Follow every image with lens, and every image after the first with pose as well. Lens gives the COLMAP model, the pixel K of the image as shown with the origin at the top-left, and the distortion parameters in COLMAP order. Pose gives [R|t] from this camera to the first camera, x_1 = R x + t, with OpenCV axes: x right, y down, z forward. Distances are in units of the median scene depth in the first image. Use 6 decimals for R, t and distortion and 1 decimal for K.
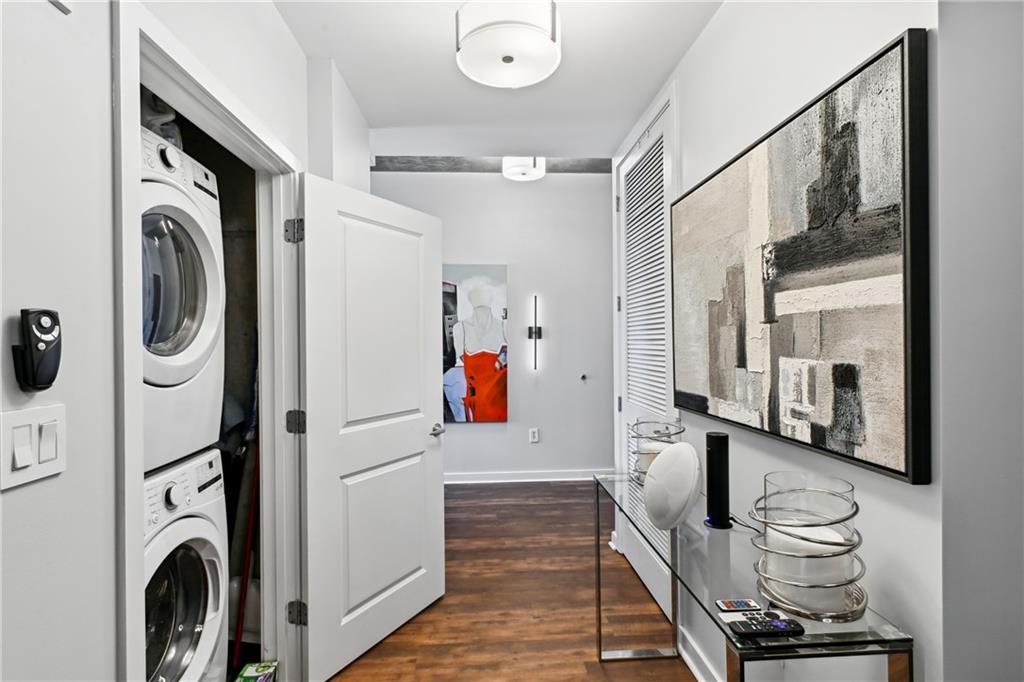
lens RADIAL K [[492.7, 0, 512.0], [0, 492.7, 341.0], [0, 0, 1]] dist [-0.000951, 0.000312]
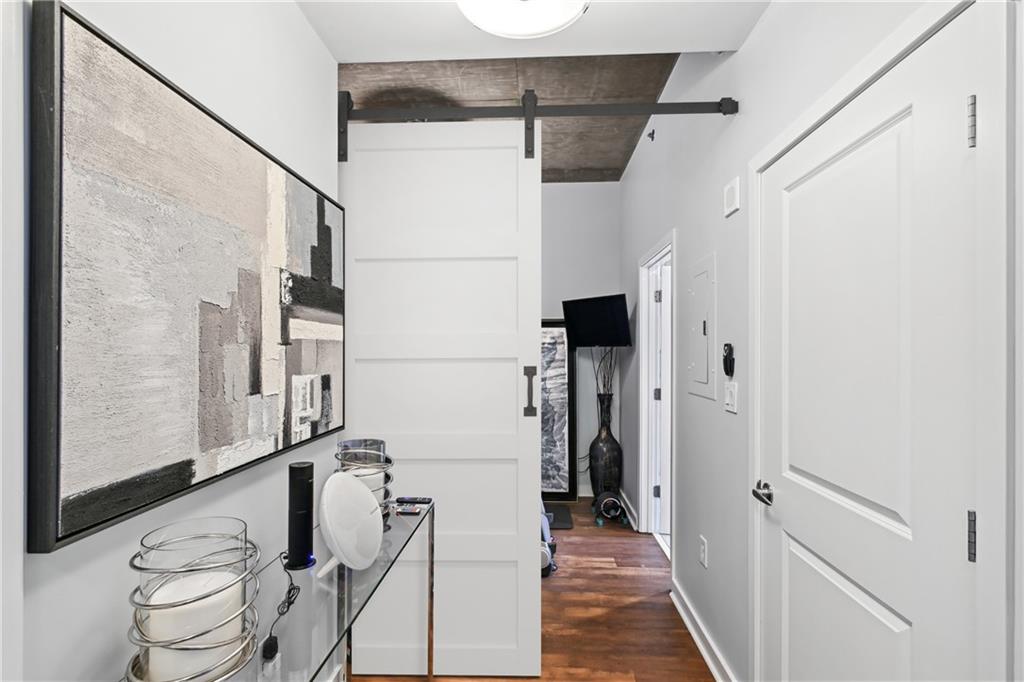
lens RADIAL K [[492.7, 0, 512.0], [0, 492.7, 341.0], [0, 0, 1]] dist [-0.000951, 0.000312]
pose [[-0.993309, 0.010288, 0.115030, -0.082285], [0.007629, 0.999694, -0.023524, -0.015988], [-0.115236, -0.022489, -0.993083, 1.968681]]
